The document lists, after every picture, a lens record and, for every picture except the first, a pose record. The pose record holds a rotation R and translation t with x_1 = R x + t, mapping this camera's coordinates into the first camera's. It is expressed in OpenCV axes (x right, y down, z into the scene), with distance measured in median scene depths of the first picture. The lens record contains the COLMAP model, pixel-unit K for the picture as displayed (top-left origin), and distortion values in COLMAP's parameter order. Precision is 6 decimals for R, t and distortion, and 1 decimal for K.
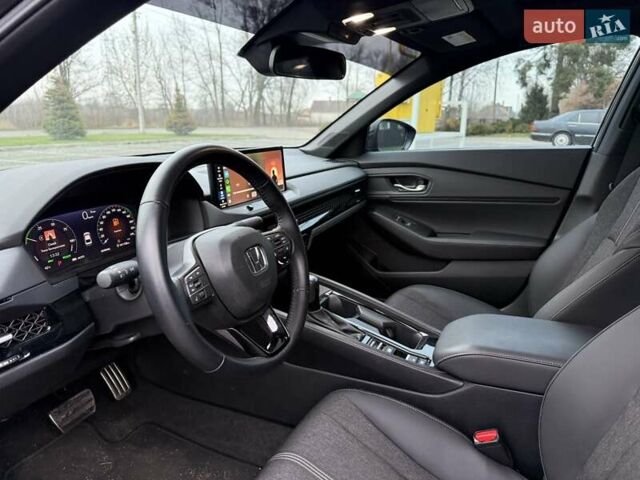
lens RADIAL K [[452.4, 0, 315.2], [0, 452.4, 247.2], [0, 0, 1]] dist [0.005612, -0.041142]
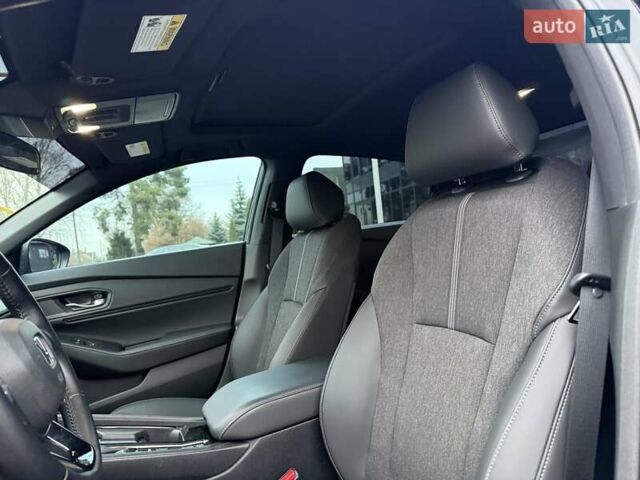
lens RADIAL K [[444.0, 0, 324.2], [0, 444.0, 241.7], [0, 0, 1]] dist [0.103568, -0.193663]
pose [[0.644550, -0.066585, 0.761657, -0.157617], [0.304268, 0.936254, -0.175637, 0.053340], [-0.701410, 0.344955, 0.623722, 0.046107]]
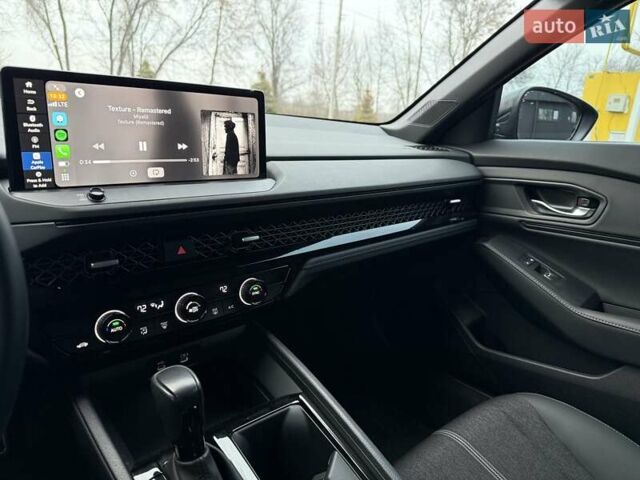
lens RADIAL K [[444.0, 0, 324.2], [0, 444.0, 241.7], [0, 0, 1]] dist [0.103568, -0.193663]
pose [[0.924172, 0.159262, -0.347191, 0.134571], [-0.166277, 0.986031, 0.009703, -0.049906], [0.343887, 0.048763, 0.937744, 0.387819]]
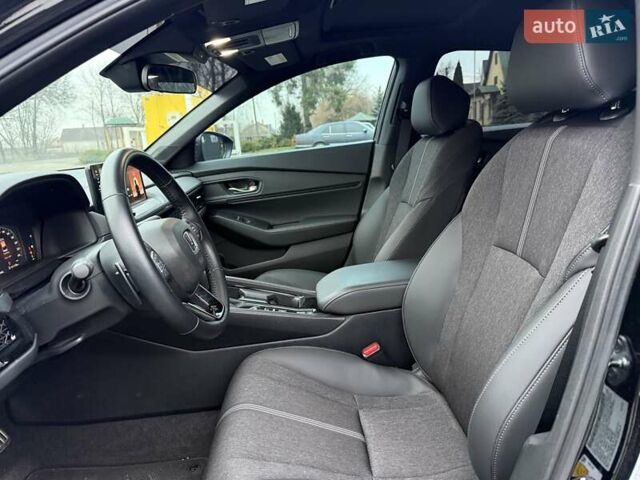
lens RADIAL K [[444.0, 0, 324.2], [0, 444.0, 241.7], [0, 0, 1]] dist [0.103568, -0.193663]
pose [[0.871562, -0.172405, 0.458972, -0.144087], [0.196583, 0.980474, -0.005002, 0.040372], [-0.449148, 0.094586, 0.888437, -0.073010]]
